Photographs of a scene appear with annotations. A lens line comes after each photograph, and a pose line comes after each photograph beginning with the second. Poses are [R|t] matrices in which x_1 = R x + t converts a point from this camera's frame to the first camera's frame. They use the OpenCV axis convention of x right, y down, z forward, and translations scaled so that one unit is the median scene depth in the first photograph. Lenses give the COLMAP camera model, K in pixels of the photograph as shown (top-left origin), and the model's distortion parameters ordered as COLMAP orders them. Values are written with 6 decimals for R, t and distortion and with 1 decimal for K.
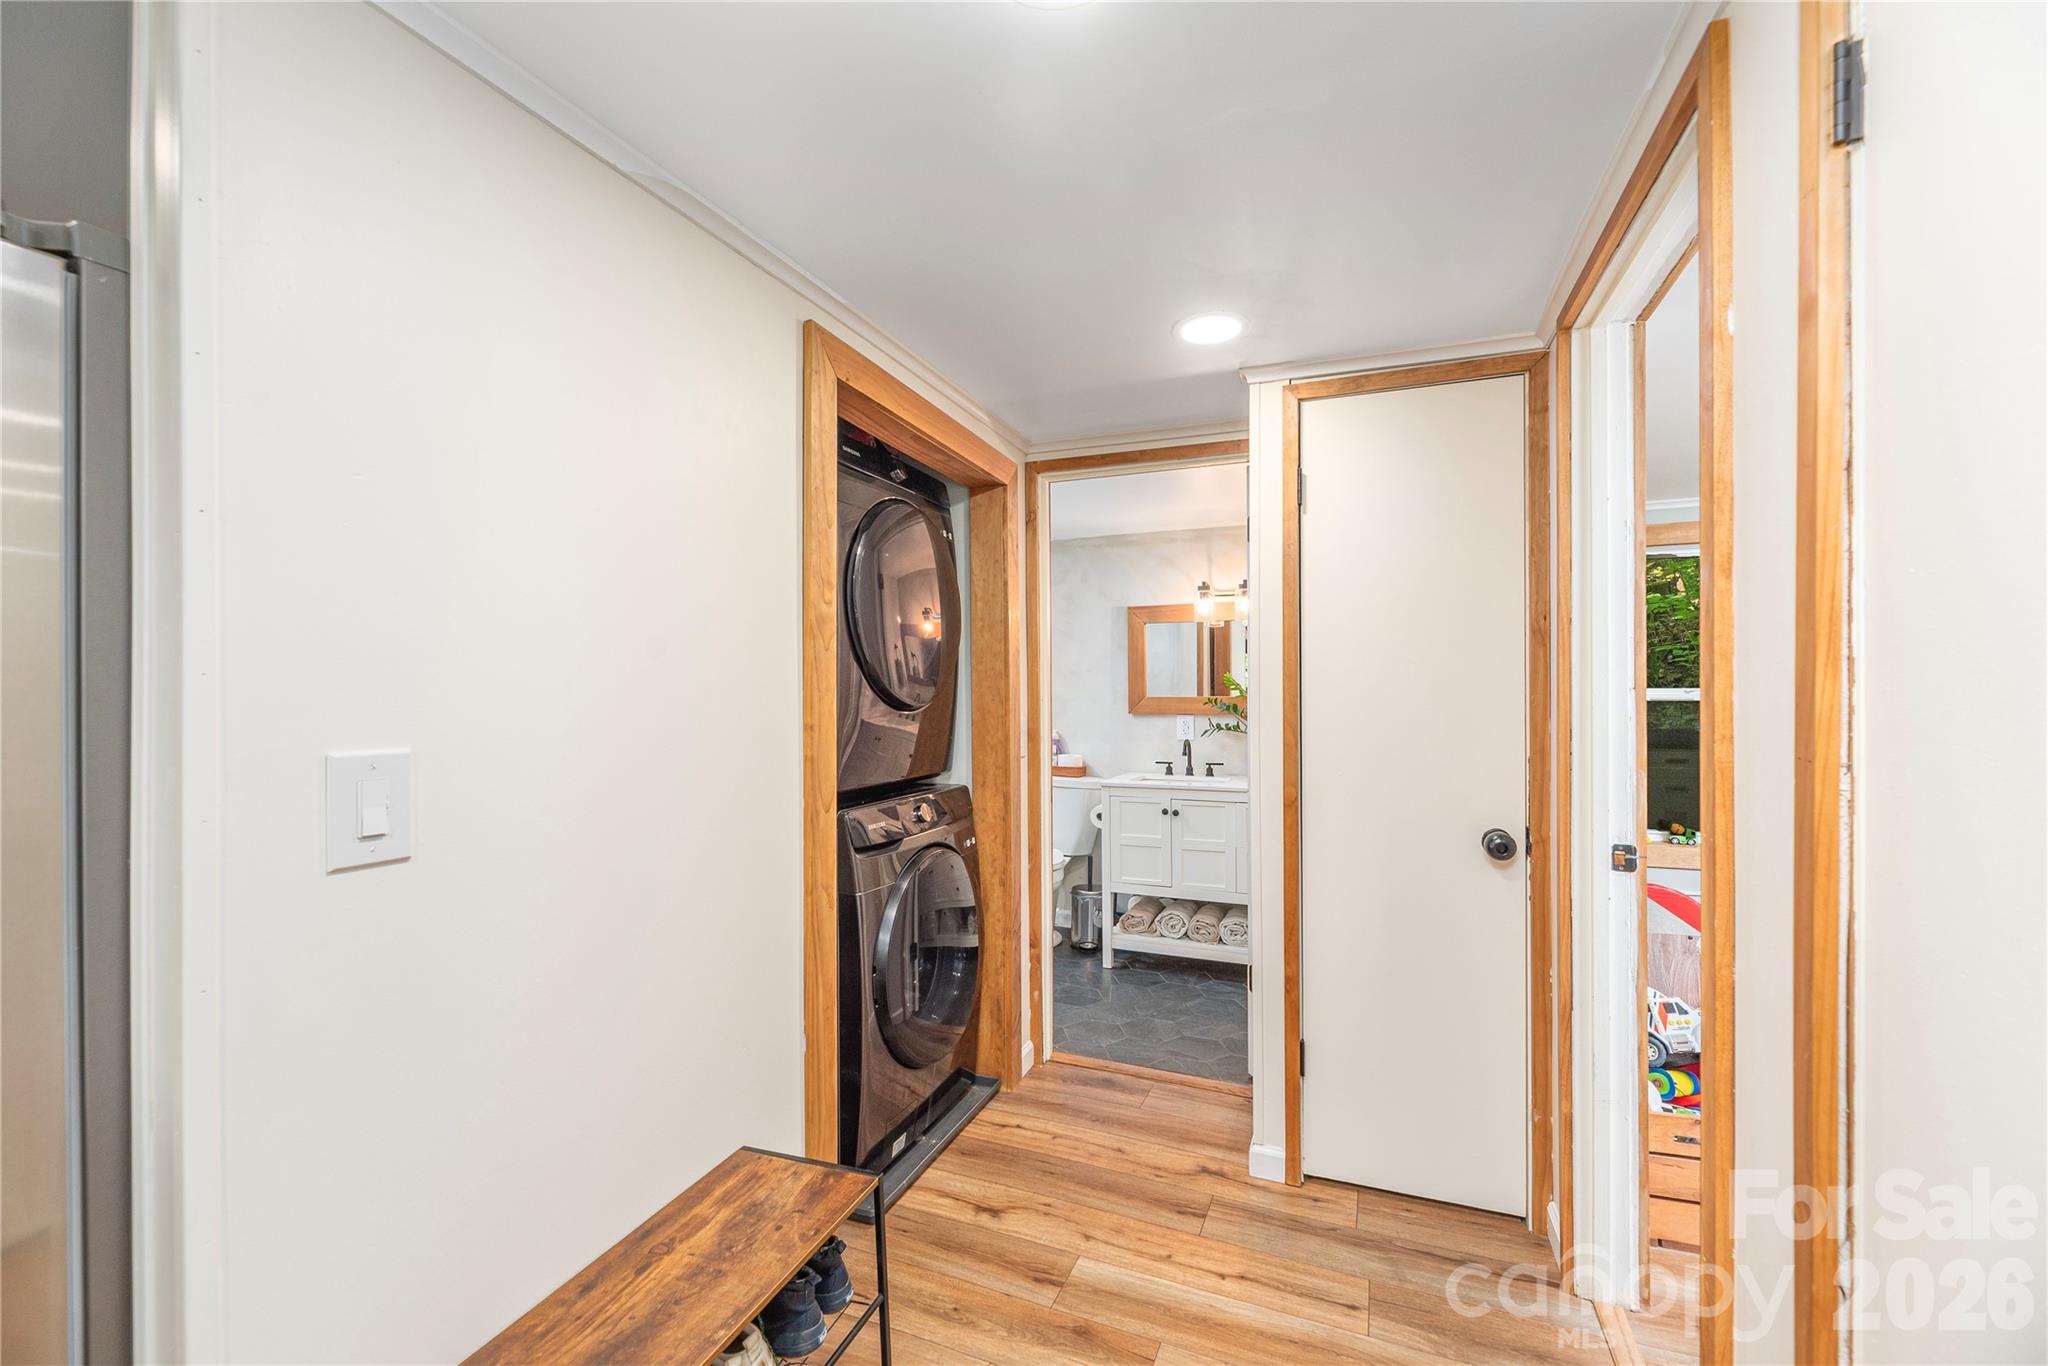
lens RADIAL K [[844.0, 0, 1015.2], [0, 844.0, 682.7], [0, 0, 1]] dist [-0.003455, 0.000438]
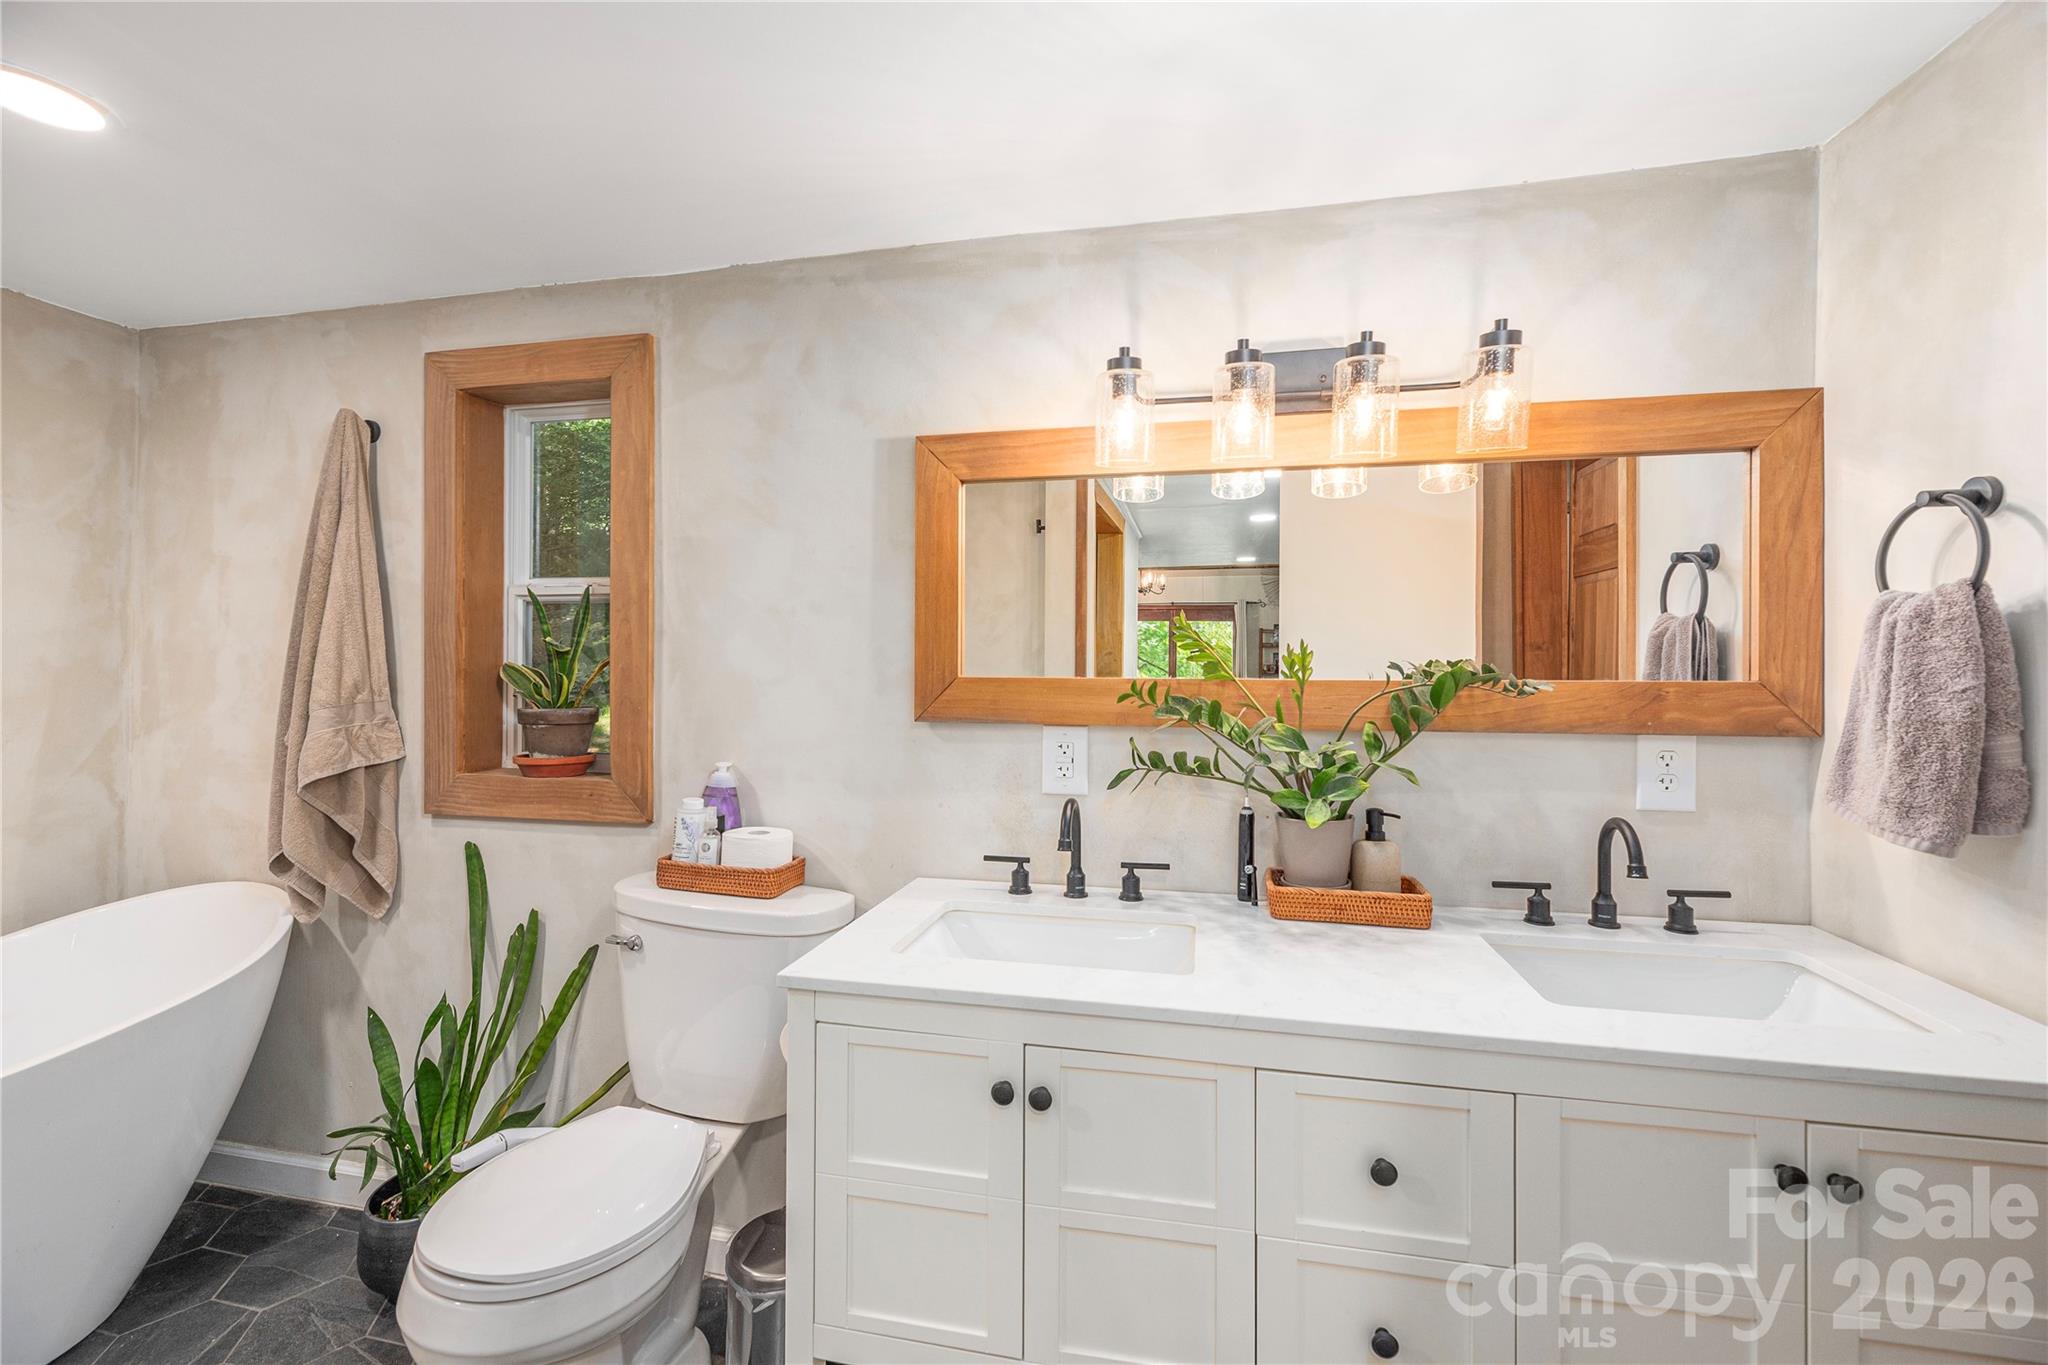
lens RADIAL K [[844.0, 0, 1015.2], [0, 844.0, 682.2], [0, 0, 1]] dist [-0.003455, 0.000438]
pose [[0.985021, 0.009990, 0.172146, 0.119310], [-0.012012, 0.999871, 0.010707, 0.015481], [-0.172017, -0.012614, 0.985013, 0.655002]]
